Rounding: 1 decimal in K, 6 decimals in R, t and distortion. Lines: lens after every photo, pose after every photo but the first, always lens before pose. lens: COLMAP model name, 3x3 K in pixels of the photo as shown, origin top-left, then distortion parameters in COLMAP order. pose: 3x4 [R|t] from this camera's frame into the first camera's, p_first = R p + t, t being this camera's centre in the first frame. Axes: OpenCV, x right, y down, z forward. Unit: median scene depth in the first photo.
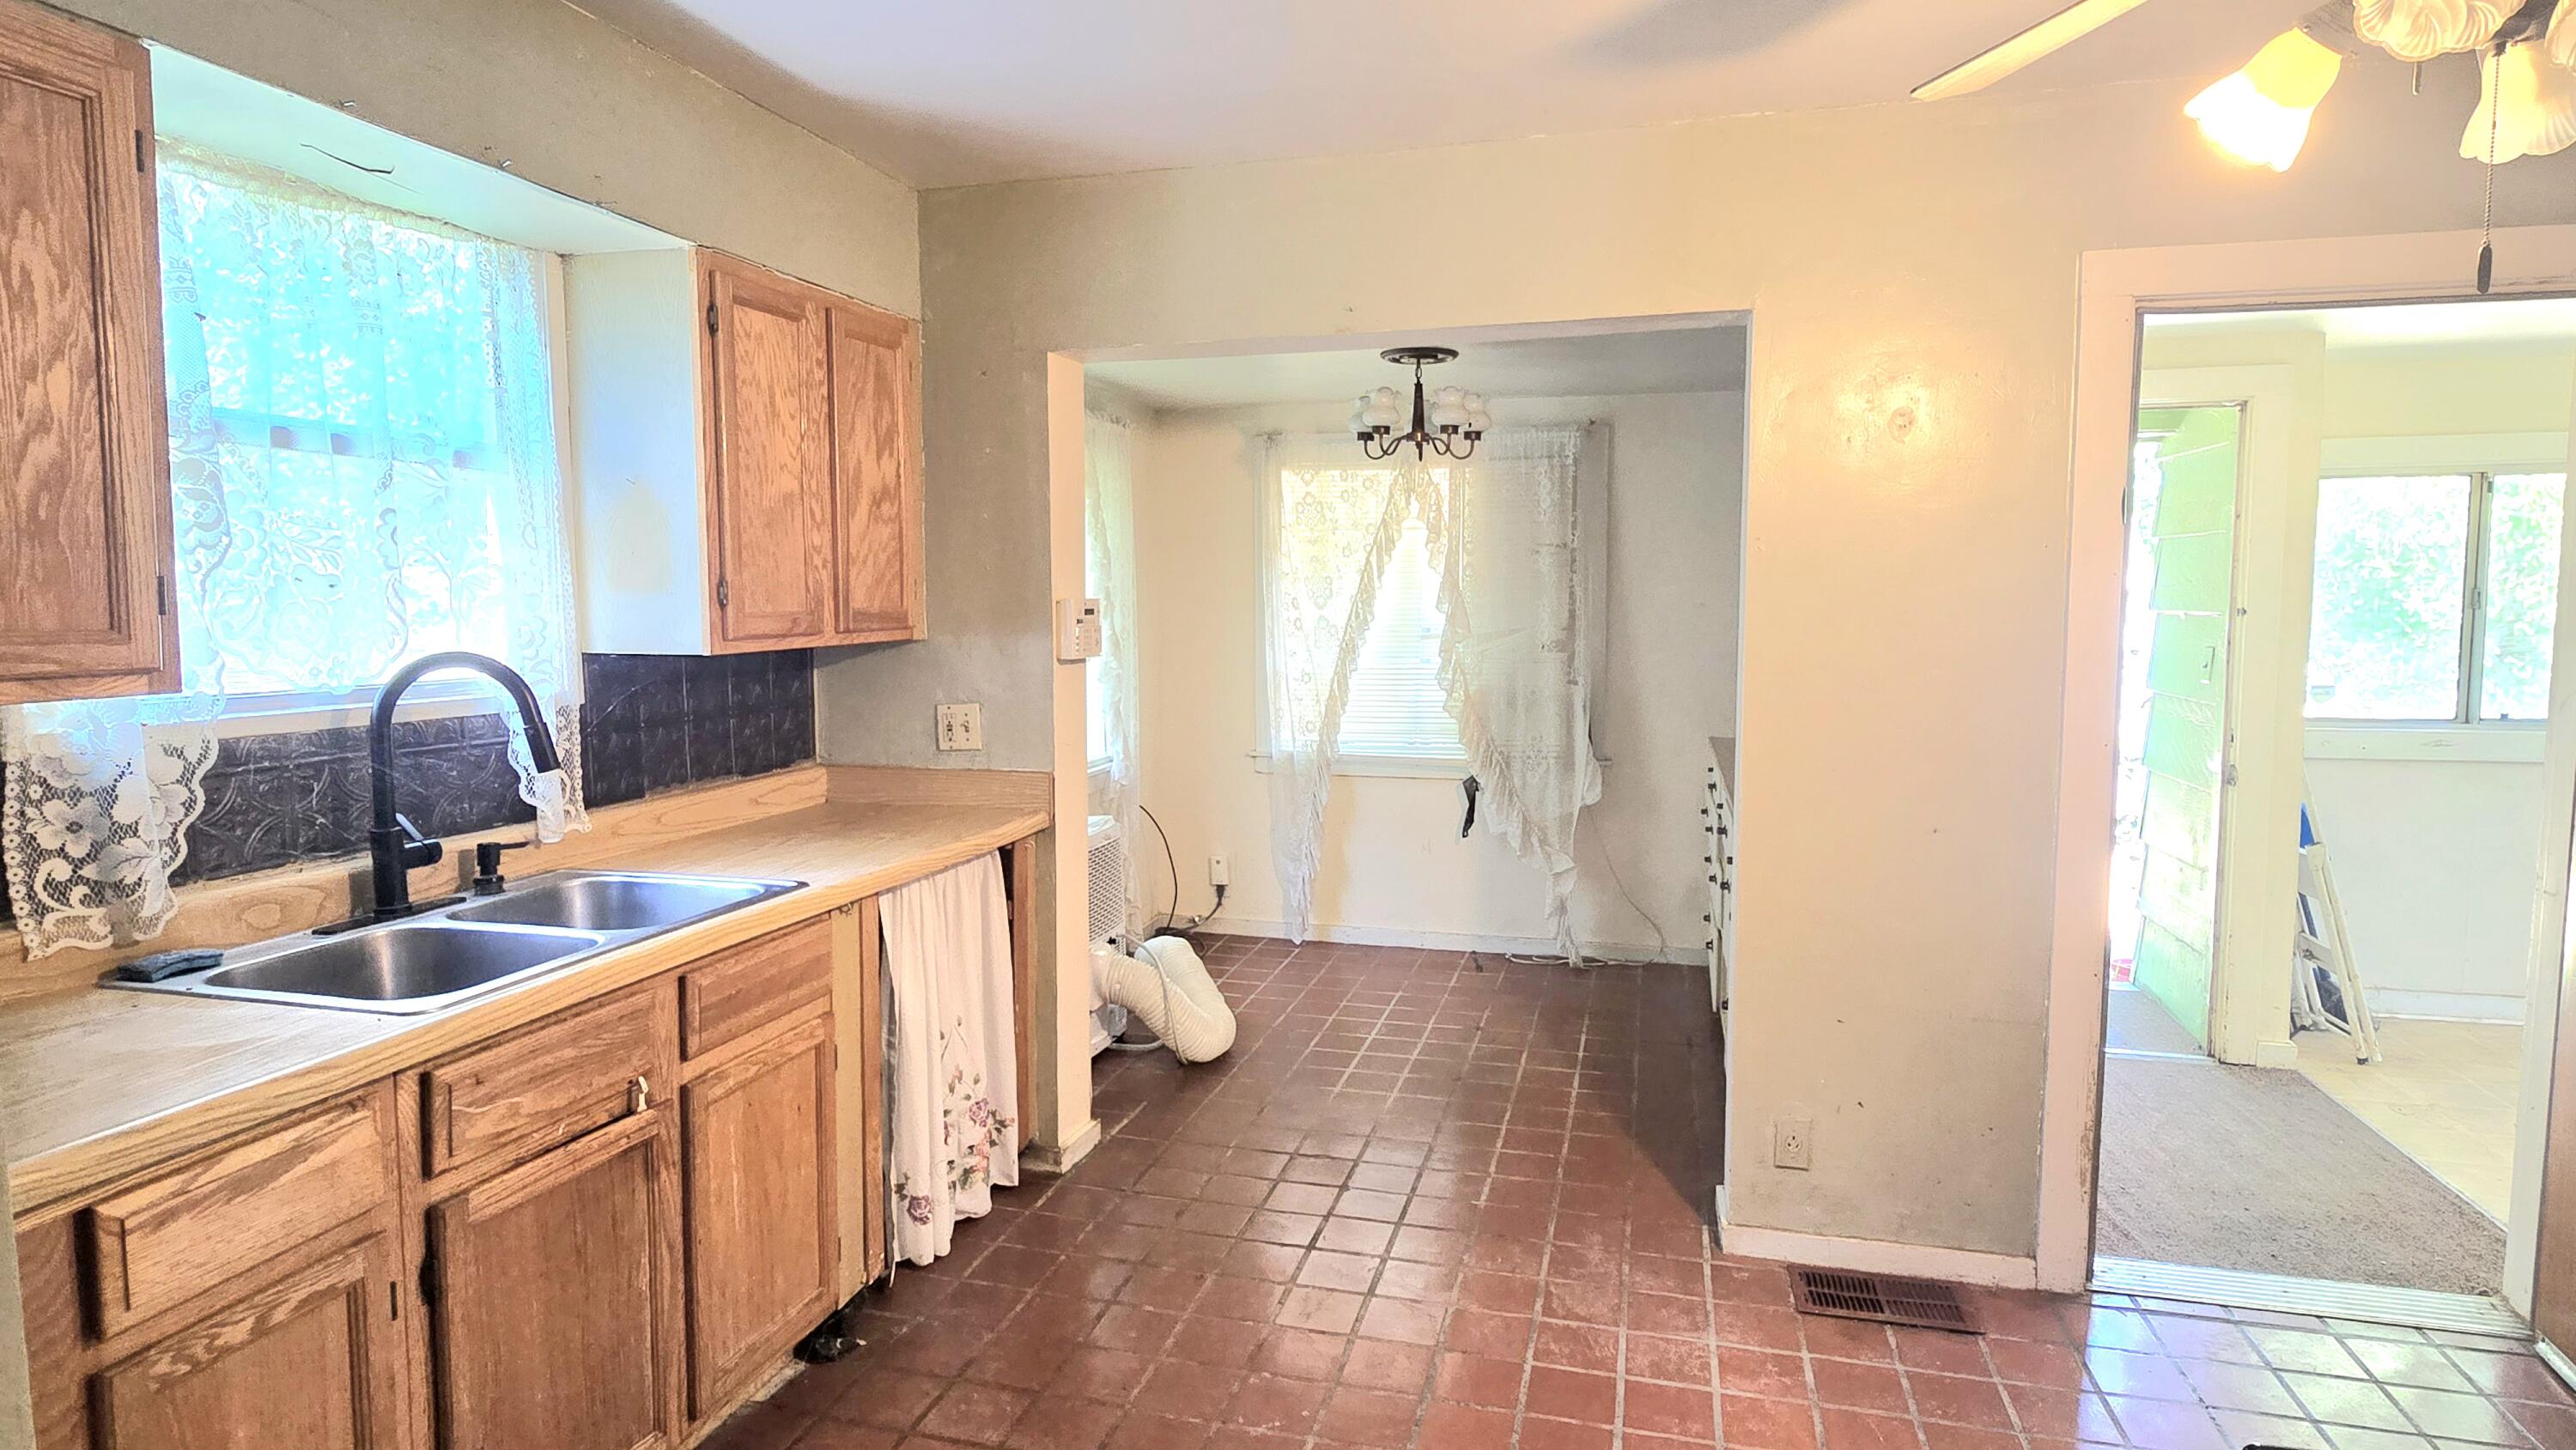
lens RADIAL K [[1417.3, 0, 1288.0], [0, 1417.3, 725.0], [0, 0, 1]] dist [-0.006044, -0.001637]
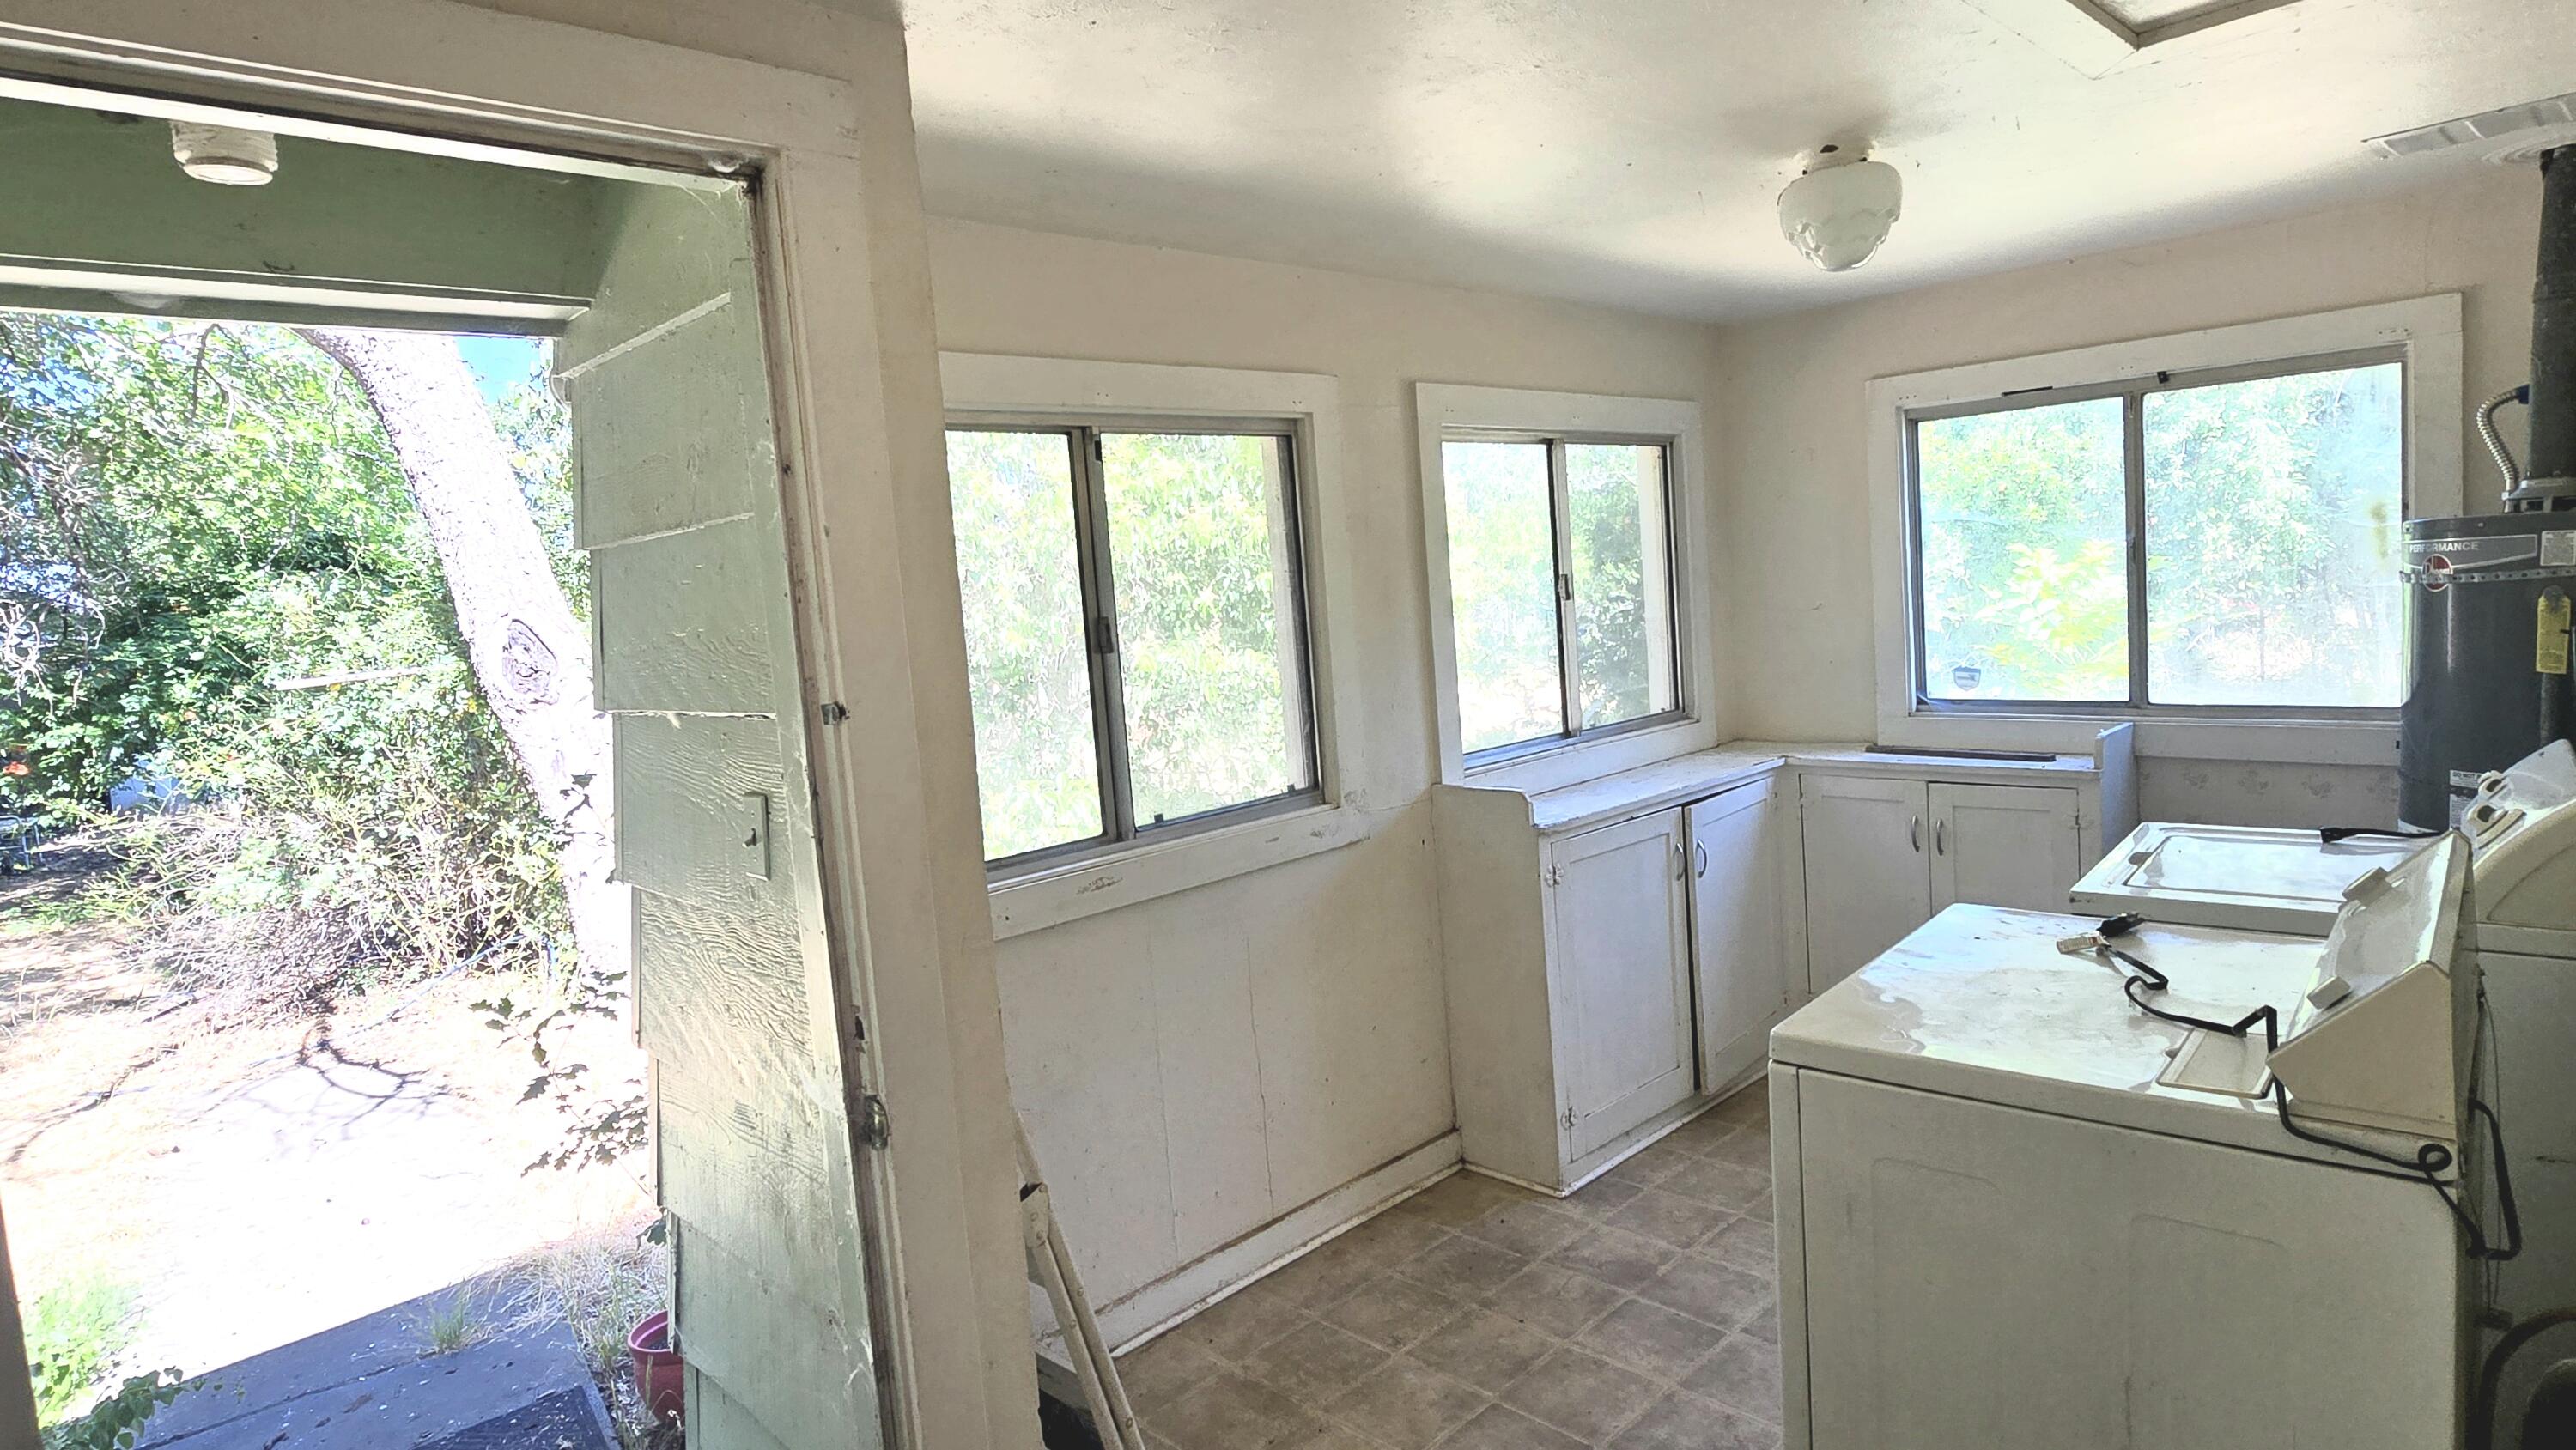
lens RADIAL K [[1417.3, 0, 1288.0], [0, 1417.3, 725.0], [0, 0, 1]] dist [-0.006044, -0.001637]
pose [[0.522787, -0.115924, 0.844544, 0.365212], [0.149003, 0.987885, 0.043363, -0.066848], [-0.839340, 0.103170, 0.533727, 0.612061]]
